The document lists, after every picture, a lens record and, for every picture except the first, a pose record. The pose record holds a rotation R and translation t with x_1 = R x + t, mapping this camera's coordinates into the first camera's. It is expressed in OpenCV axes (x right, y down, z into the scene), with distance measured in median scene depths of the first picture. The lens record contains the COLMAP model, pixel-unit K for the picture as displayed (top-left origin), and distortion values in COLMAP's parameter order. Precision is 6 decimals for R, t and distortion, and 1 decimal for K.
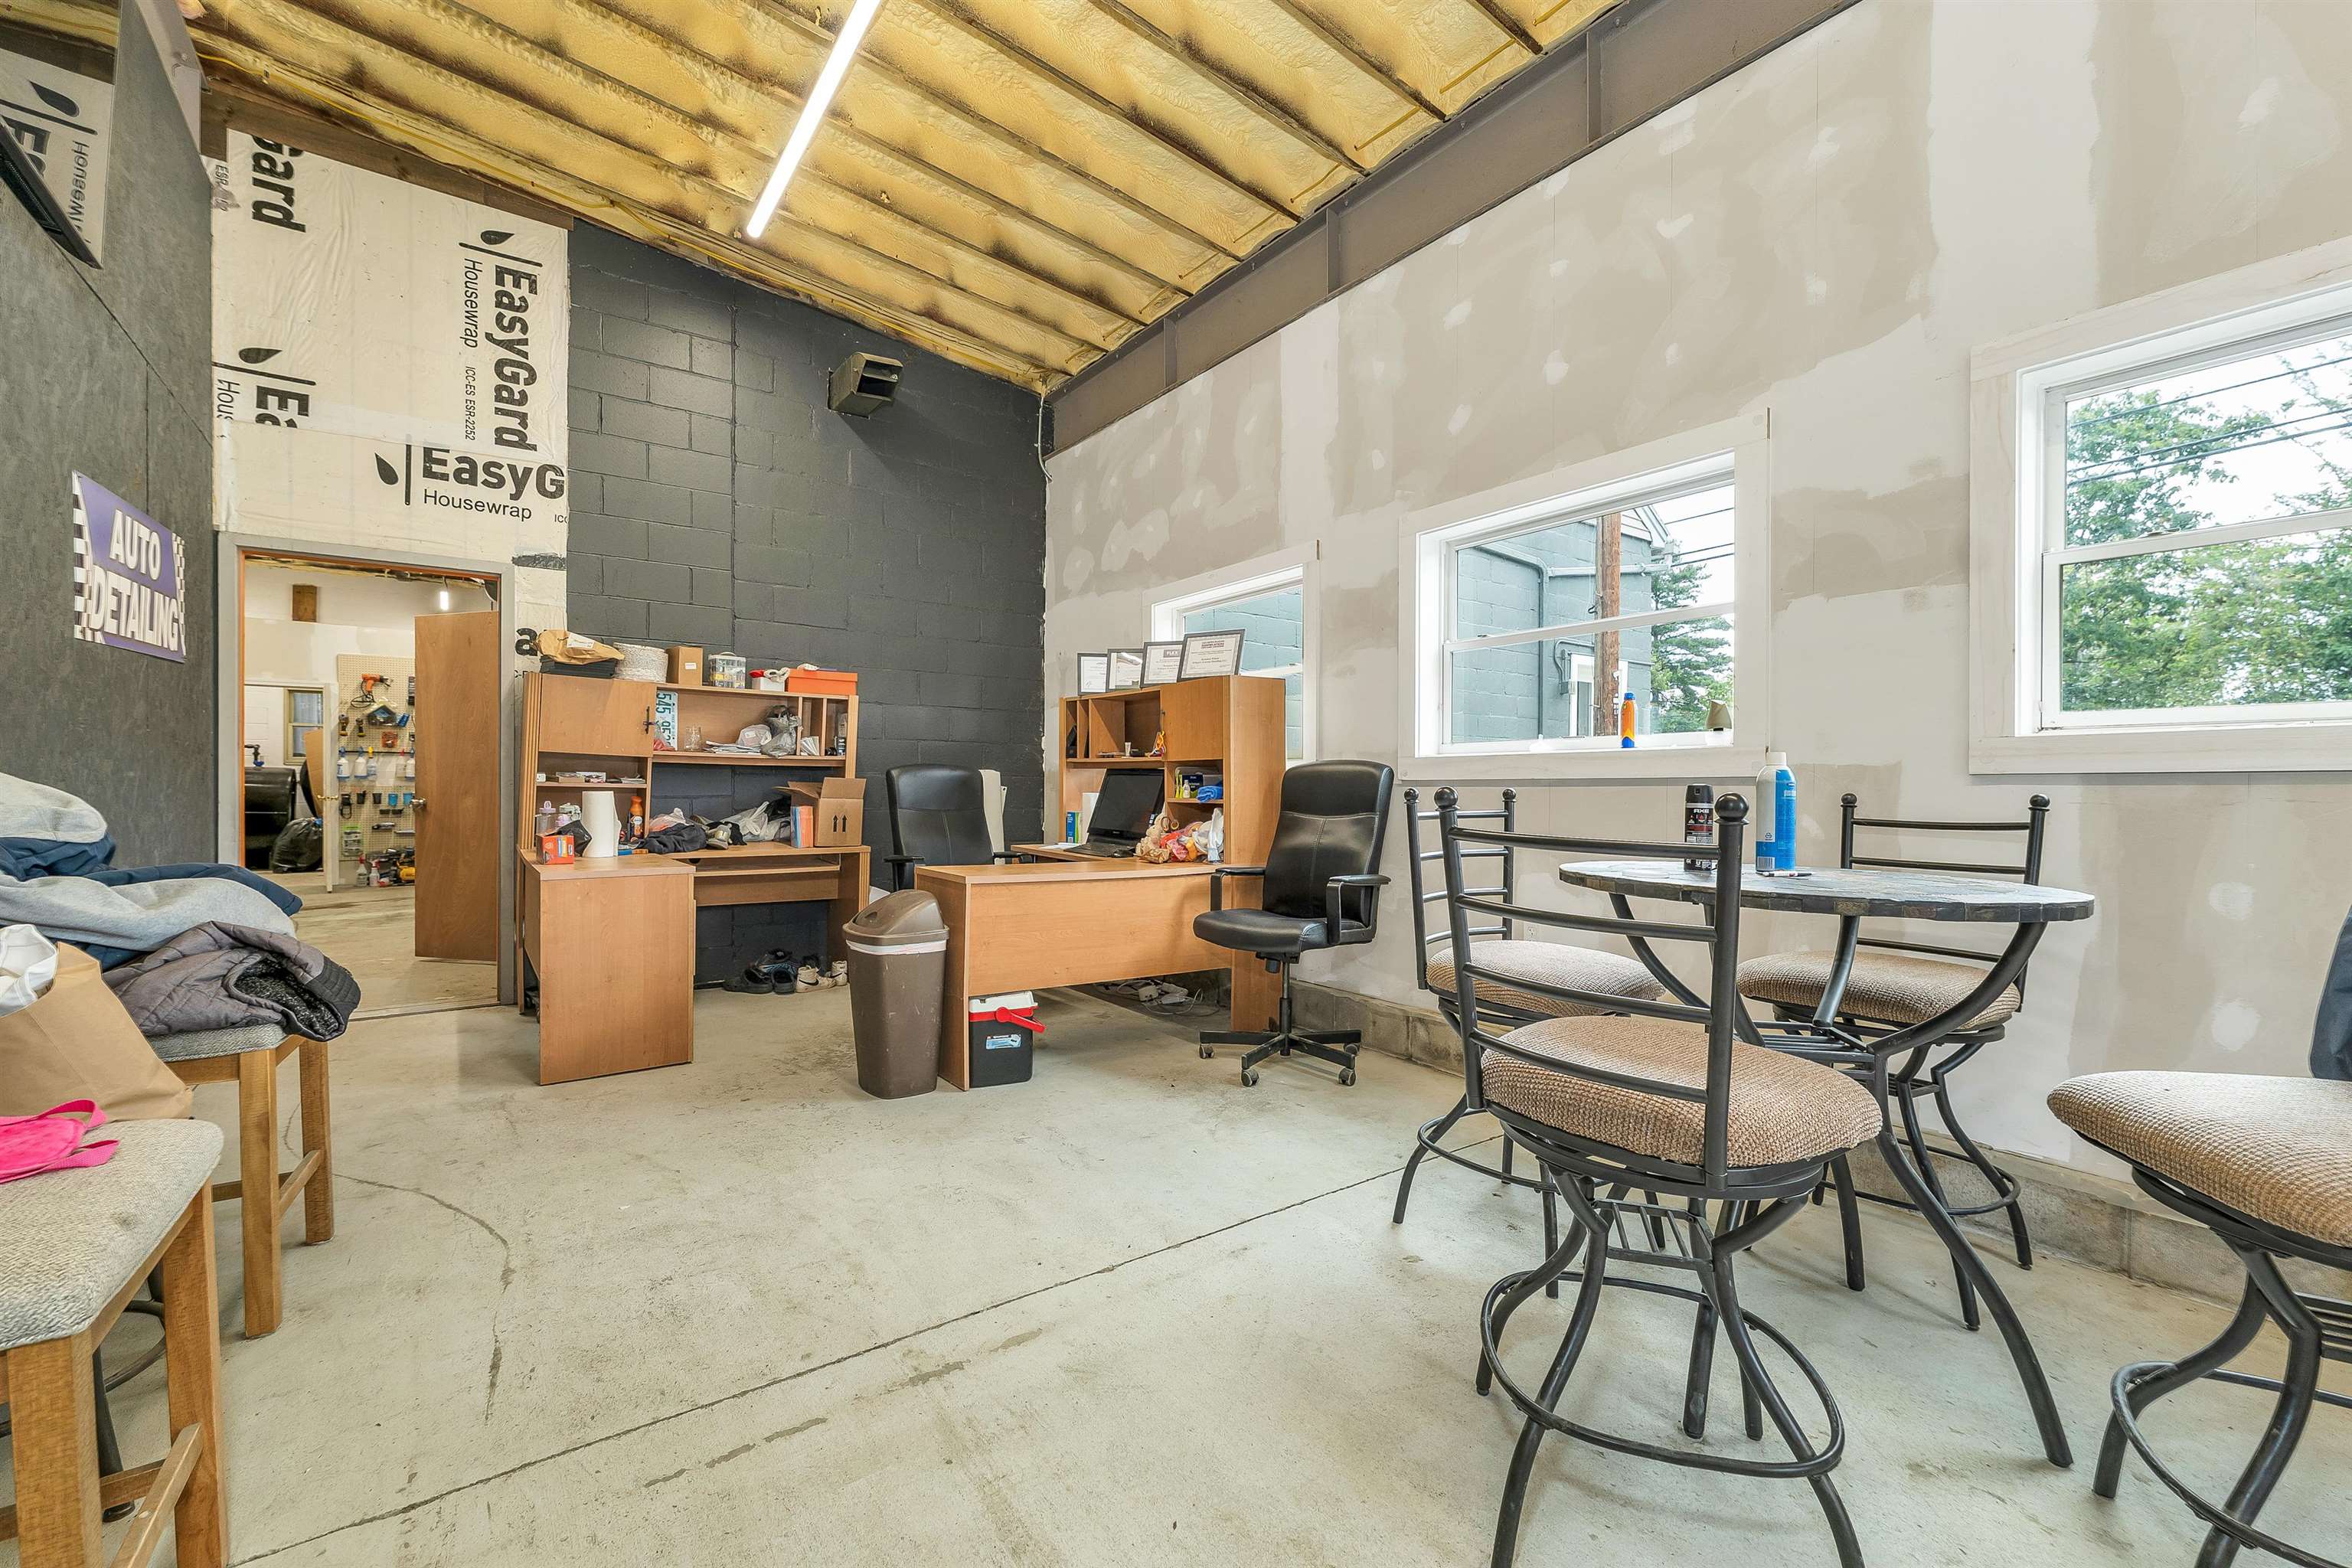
lens RADIAL K [[954.2, 0, 1173.4], [0, 954.2, 789.9], [0, 0, 1]] dist [0.000326, 0.000065]
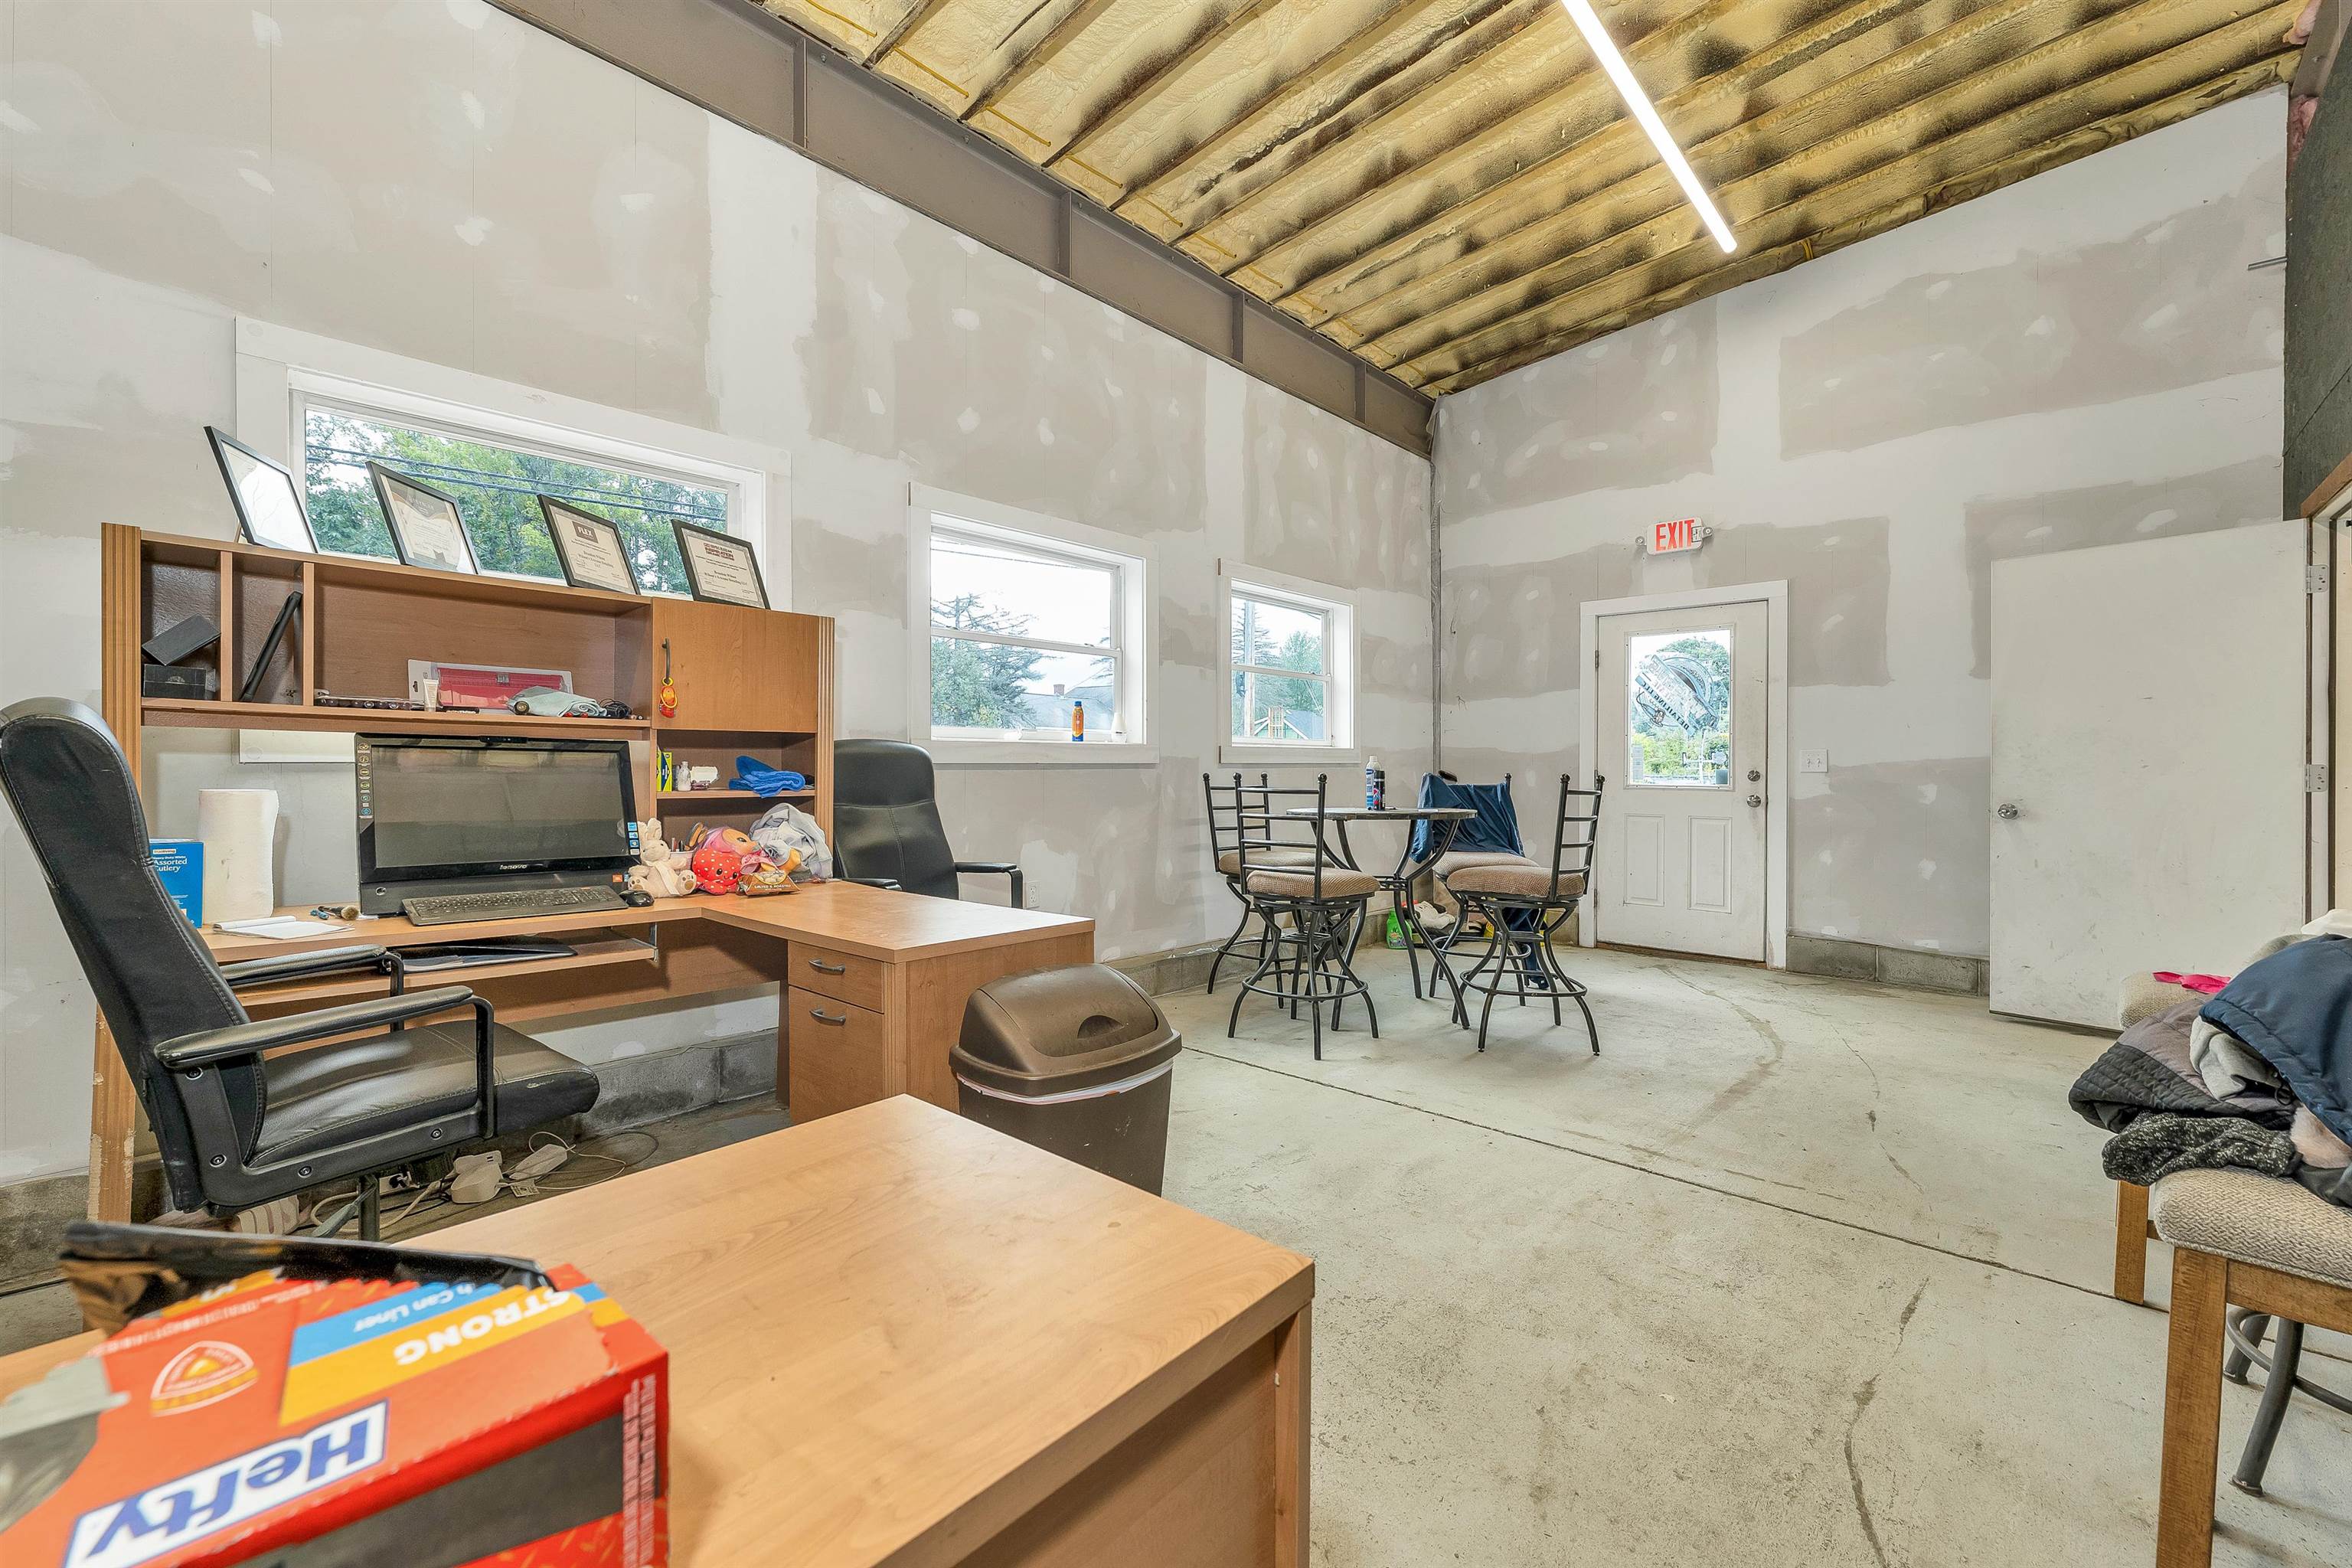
lens RADIAL K [[963.0, 0, 1167.1], [0, 963.0, 770.3], [0, 0, 1]] dist [0.000220, -0.000010]
pose [[-0.189257, -0.008031, 0.981895, -1.132160], [-0.000383, 0.999967, 0.008105, -0.017168], [-0.981928, 0.001158, -0.189253, 1.421065]]
